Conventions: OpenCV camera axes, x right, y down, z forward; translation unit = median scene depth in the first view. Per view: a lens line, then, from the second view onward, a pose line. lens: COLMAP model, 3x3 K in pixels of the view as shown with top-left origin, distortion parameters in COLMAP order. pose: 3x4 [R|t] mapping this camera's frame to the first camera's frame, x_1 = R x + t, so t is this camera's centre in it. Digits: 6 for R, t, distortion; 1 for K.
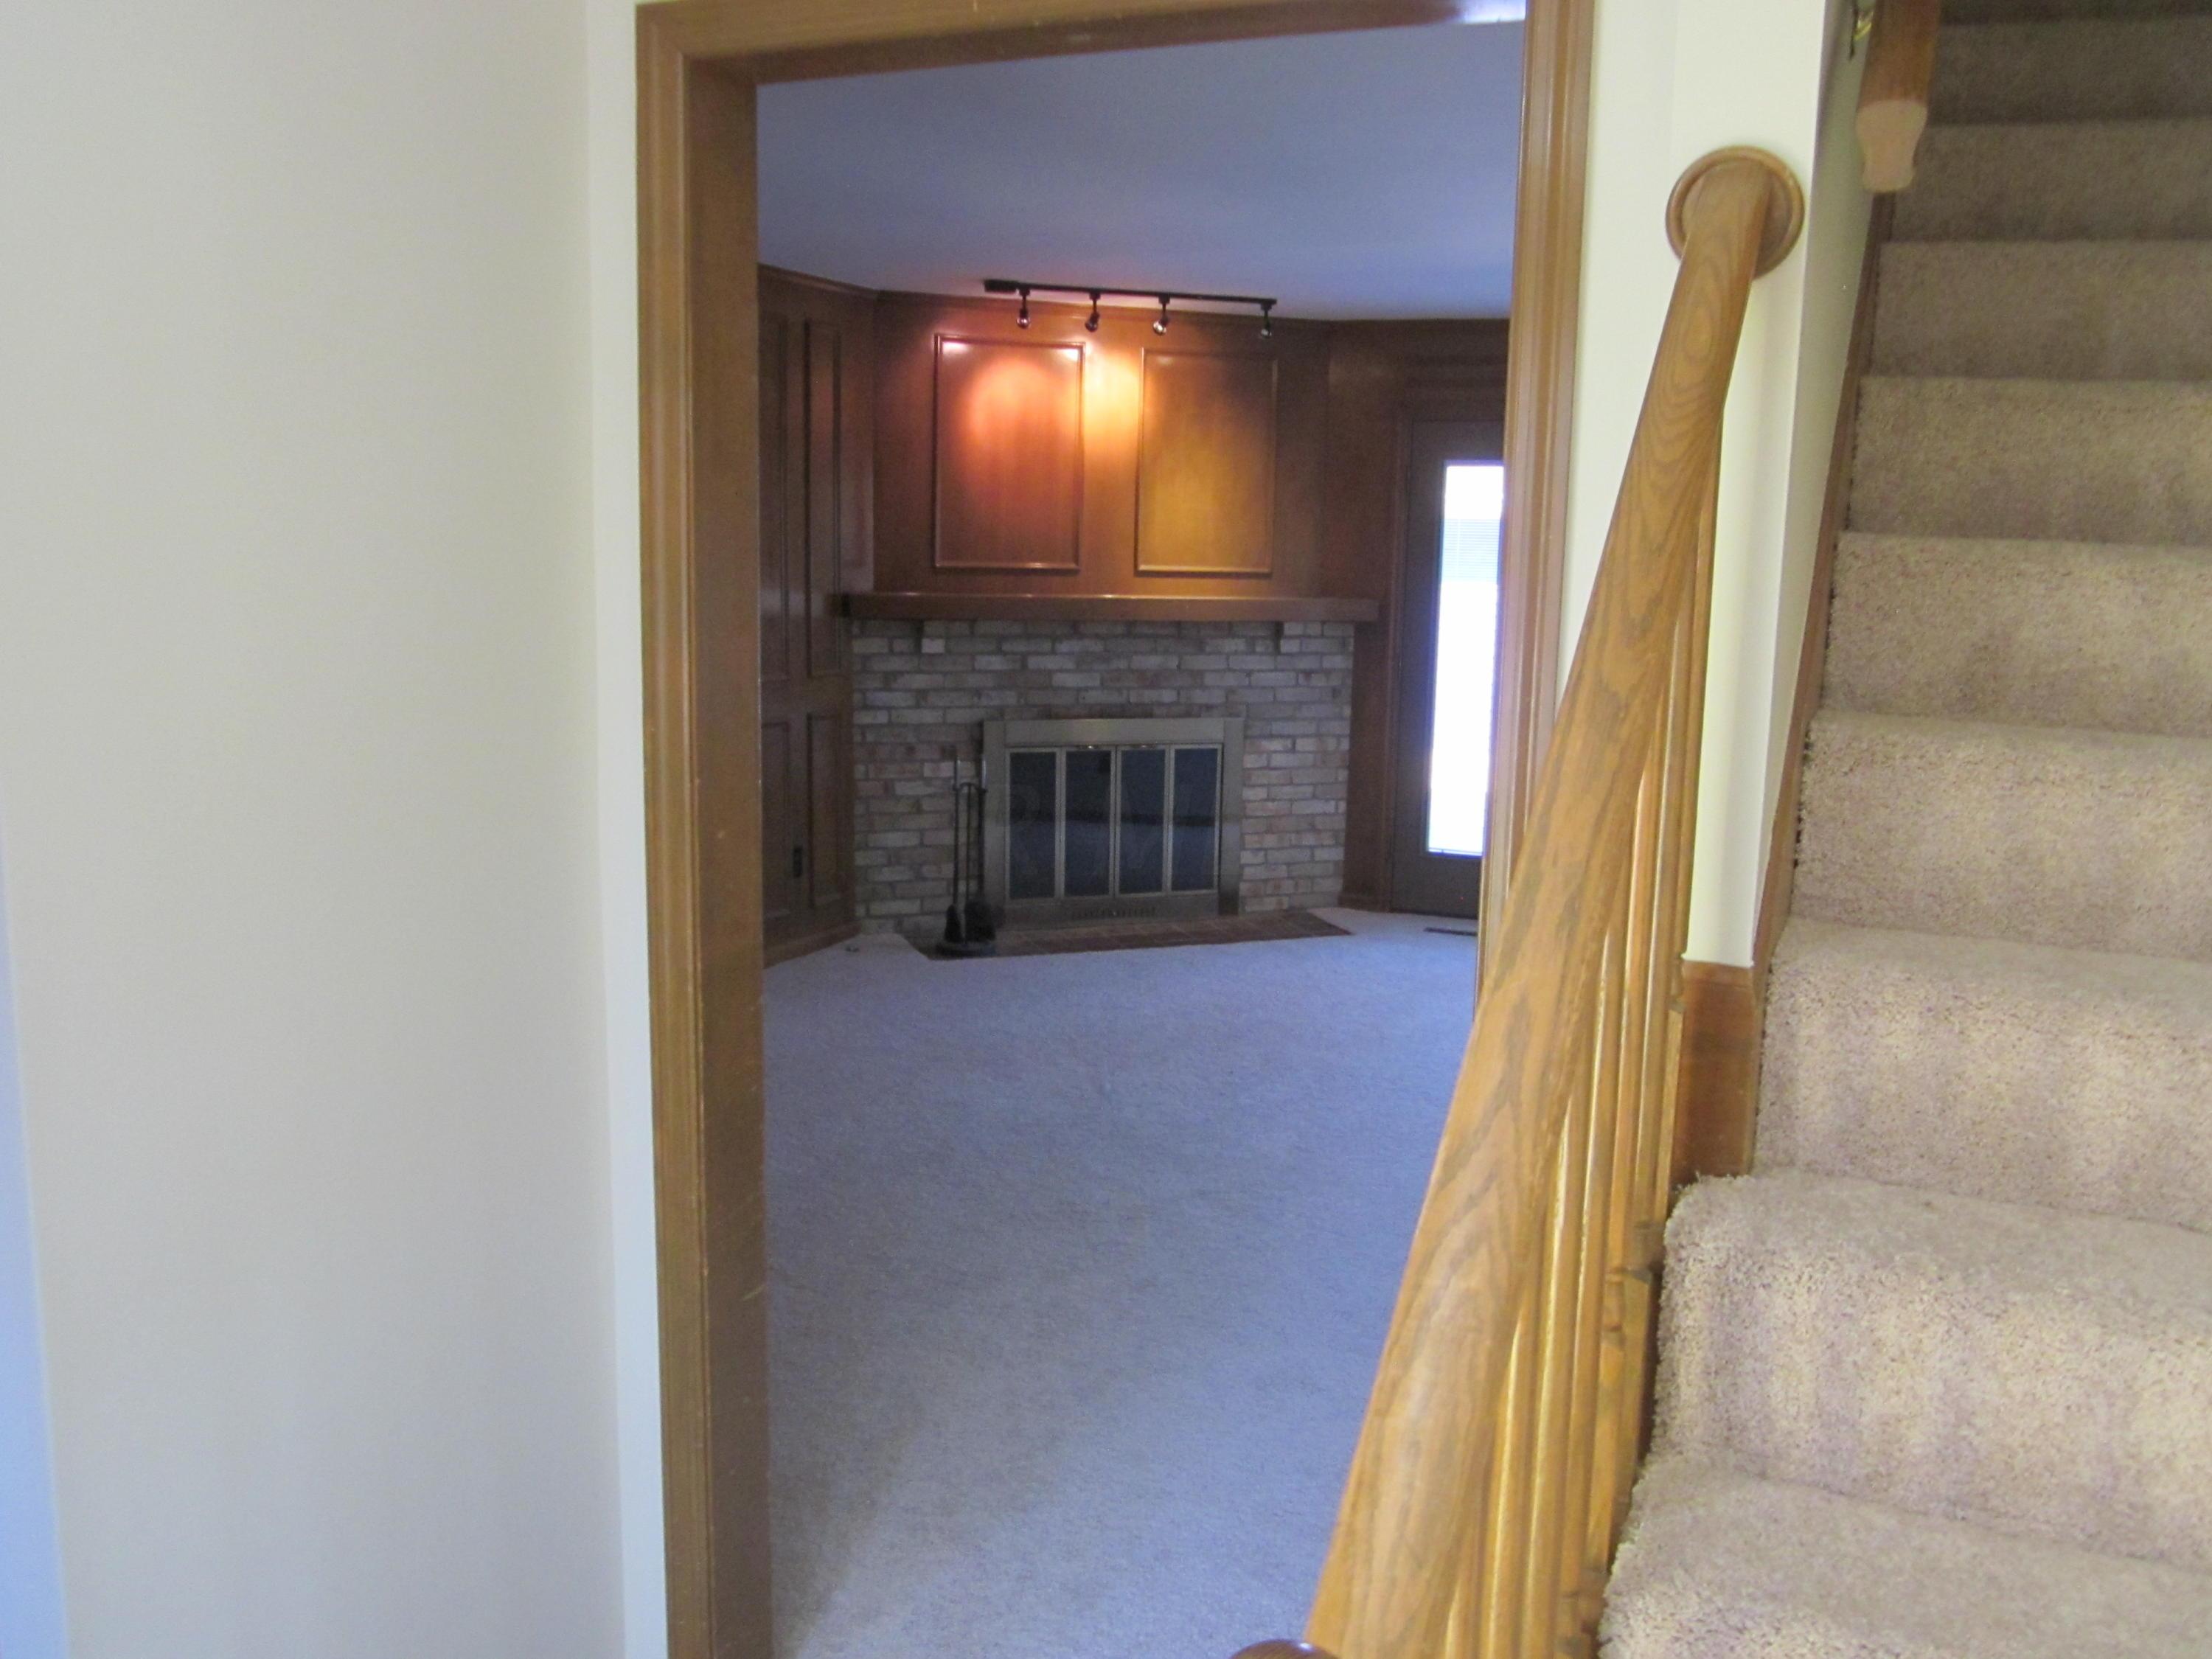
lens RADIAL K [[1834.6, 0, 1114.8], [0, 1834.6, 828.7], [0, 0, 1]] dist [-0.057065, 0.016159]
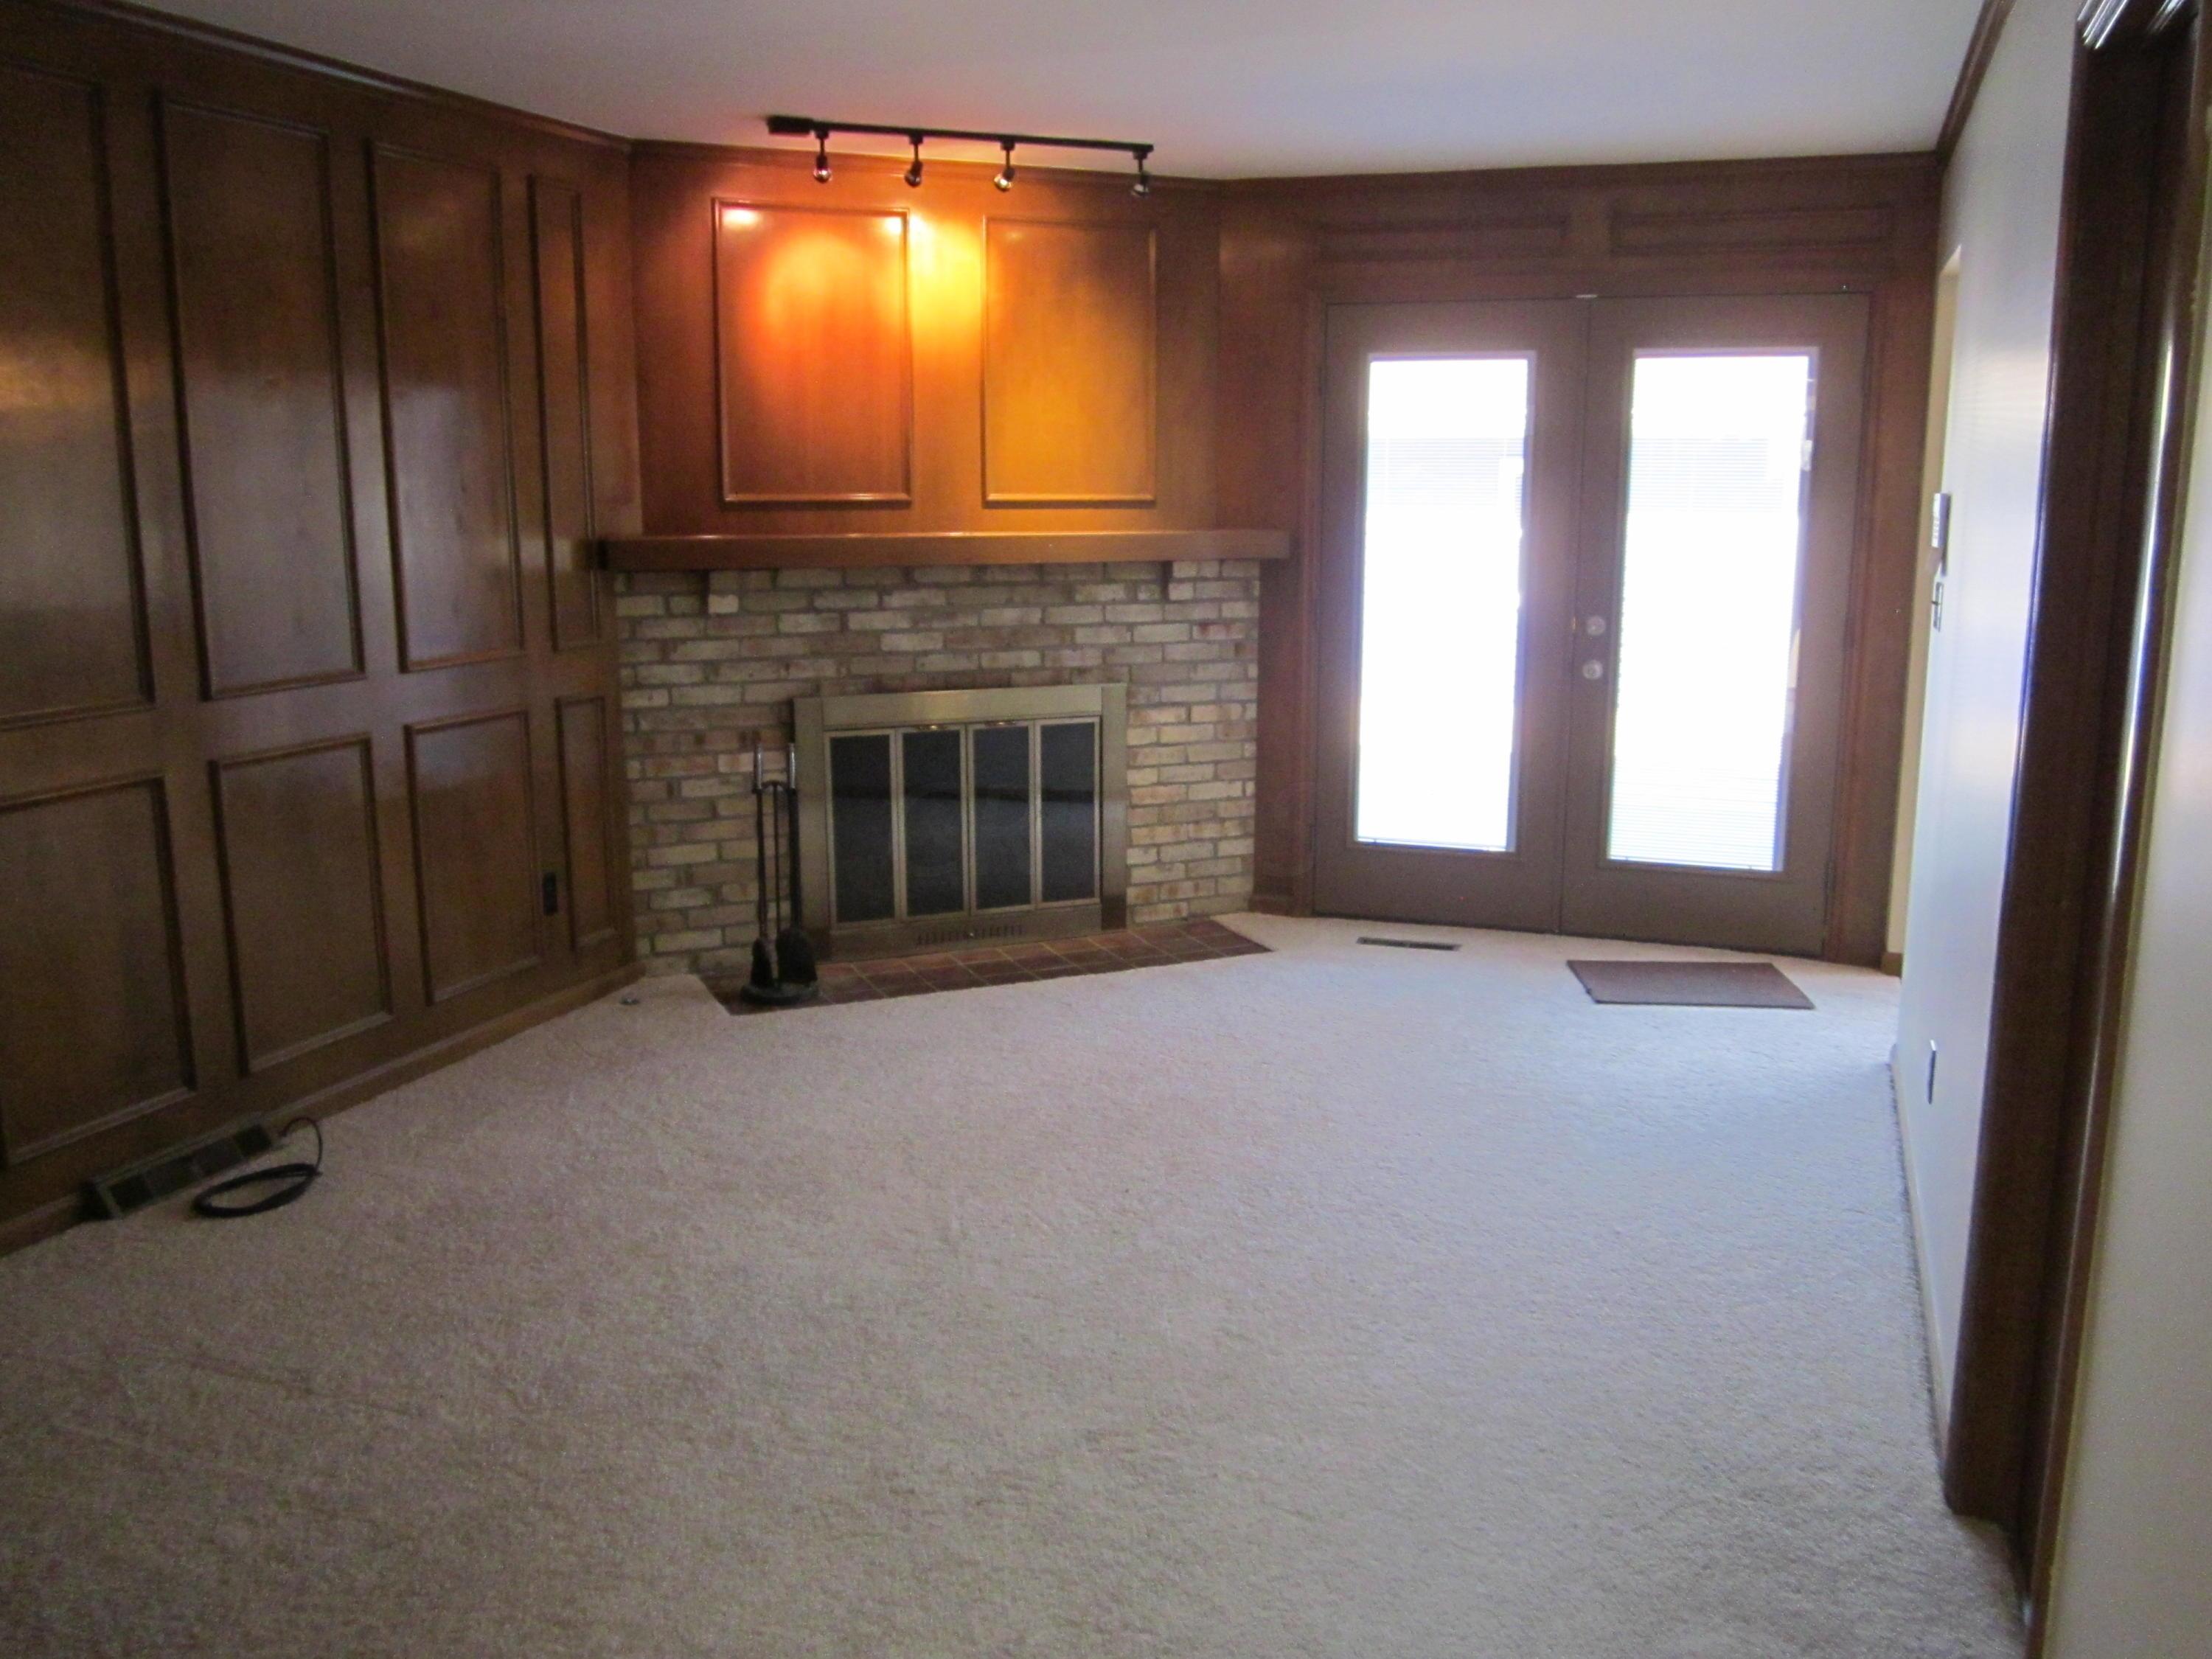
lens RADIAL K [[1834.6, 0, 1117.1], [0, 1834.6, 823.7], [0, 0, 1]] dist [-0.057065, 0.016159]
pose [[0.997327, -0.031807, 0.065777, 0.012608], [0.029676, 0.999011, 0.033116, -0.027229], [-0.066765, -0.031076, 0.997285, 0.212123]]
